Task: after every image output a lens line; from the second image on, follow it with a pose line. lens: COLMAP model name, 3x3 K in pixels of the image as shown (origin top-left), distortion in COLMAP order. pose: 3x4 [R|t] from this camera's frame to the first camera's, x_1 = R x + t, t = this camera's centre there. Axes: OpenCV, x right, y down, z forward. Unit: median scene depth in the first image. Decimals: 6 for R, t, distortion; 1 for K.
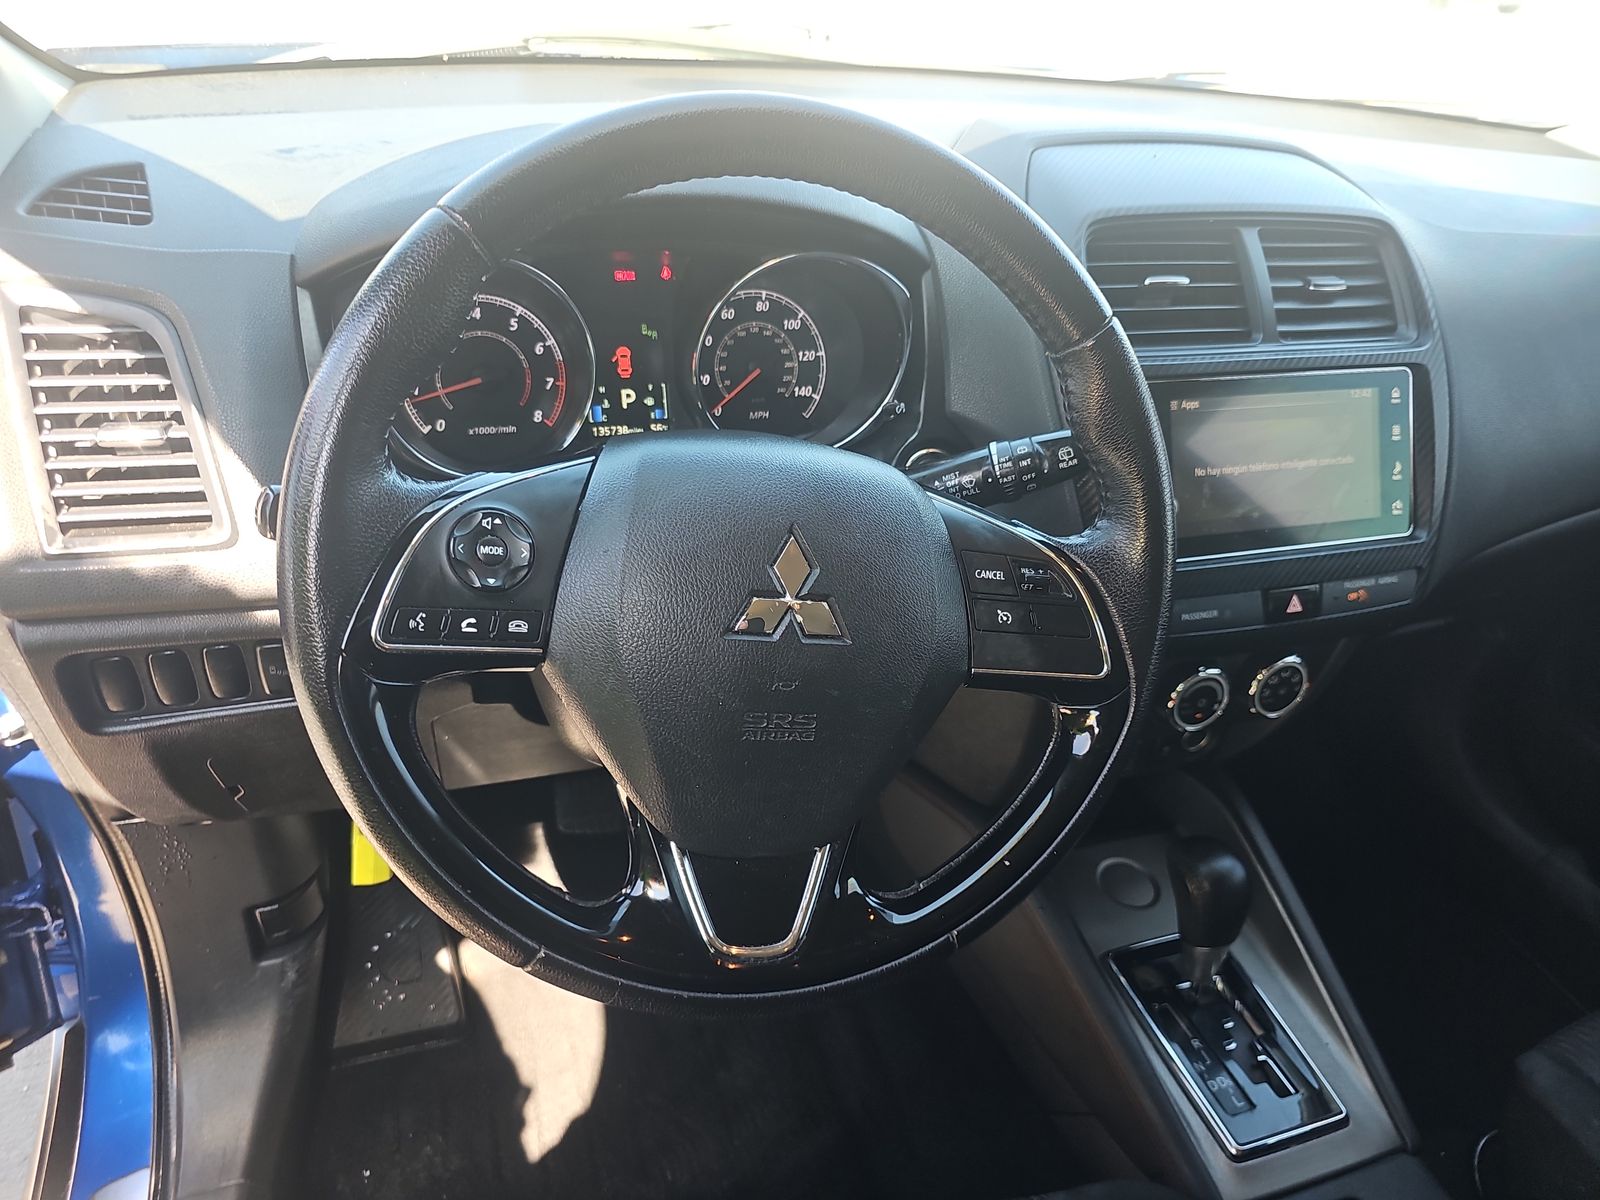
lens RADIAL K [[1102.1, 0, 774.6], [0, 1102.1, 598.7], [0, 0, 1]] dist [0.018001, -0.001134]
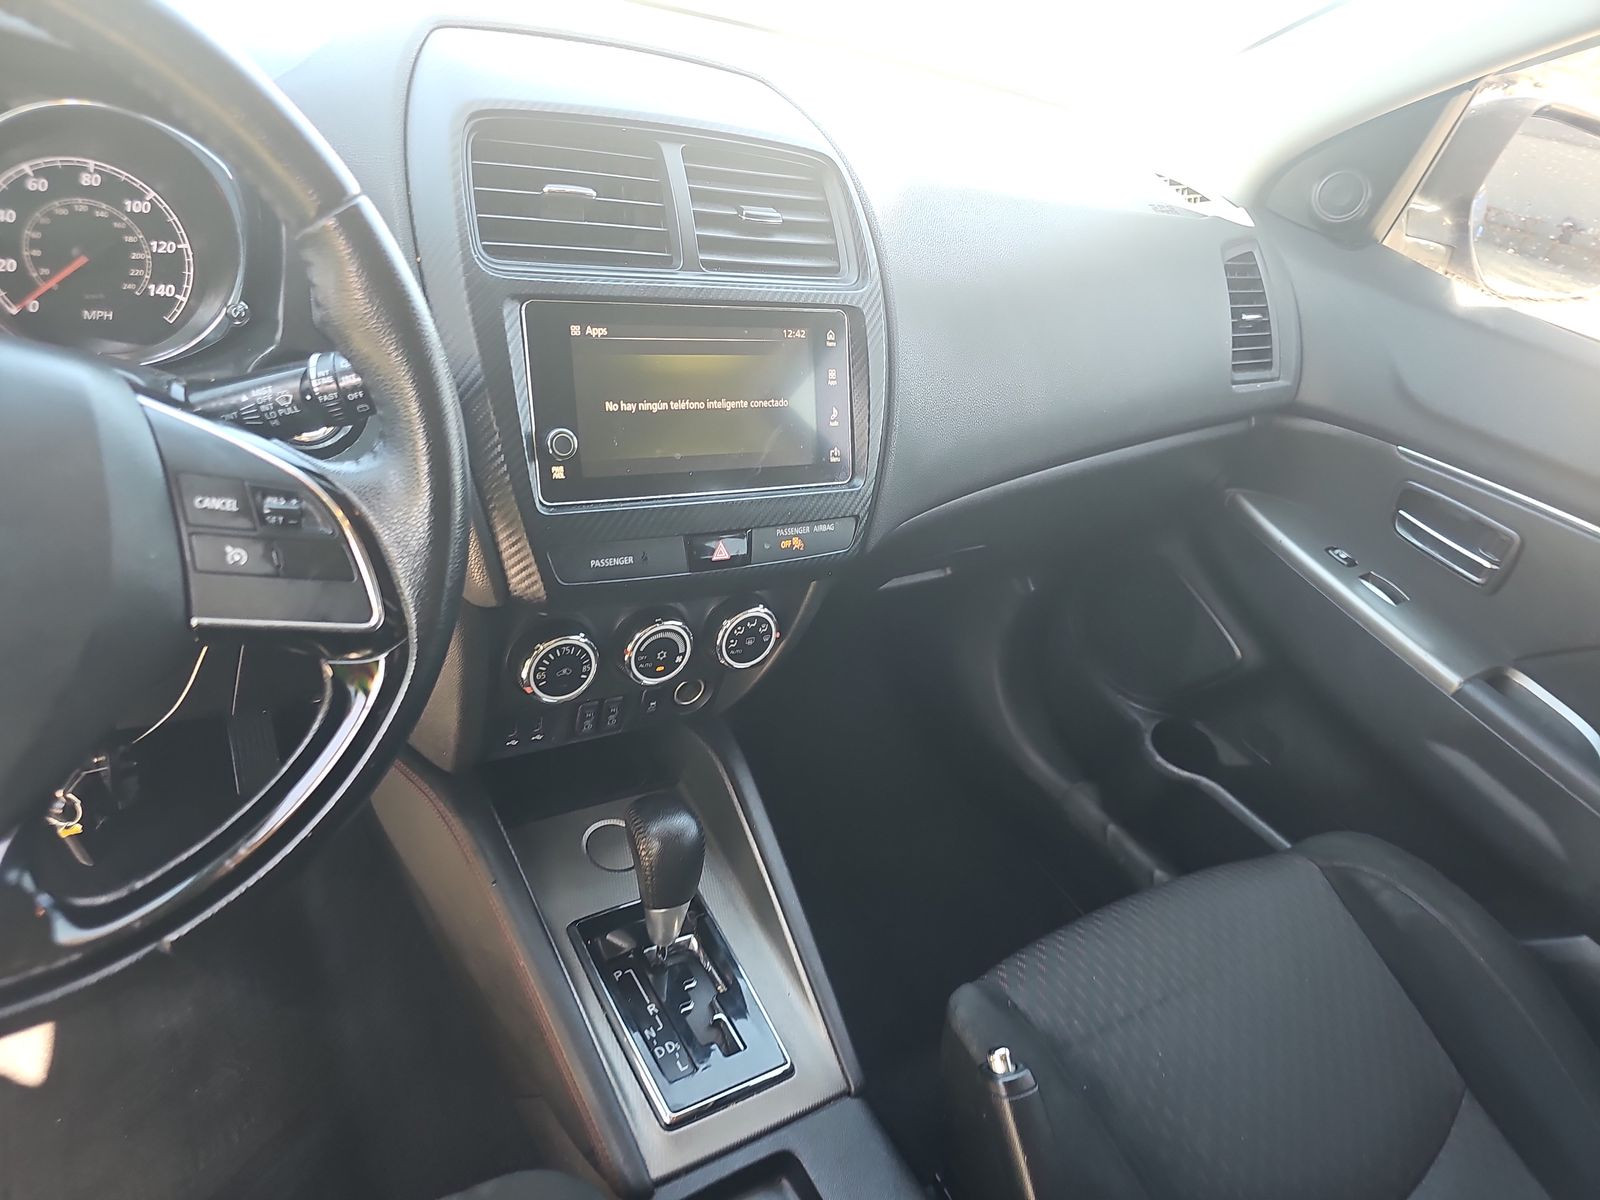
lens RADIAL K [[1061.6, 0, 800.0], [0, 1061.6, 600.0], [0, 0, 1]] dist [0.069639, -0.061761]
pose [[0.970028, -0.002708, 0.242980, 0.298951], [-0.006521, 0.999288, 0.037172, 0.012057], [-0.242907, -0.037642, 0.969319, 0.084963]]
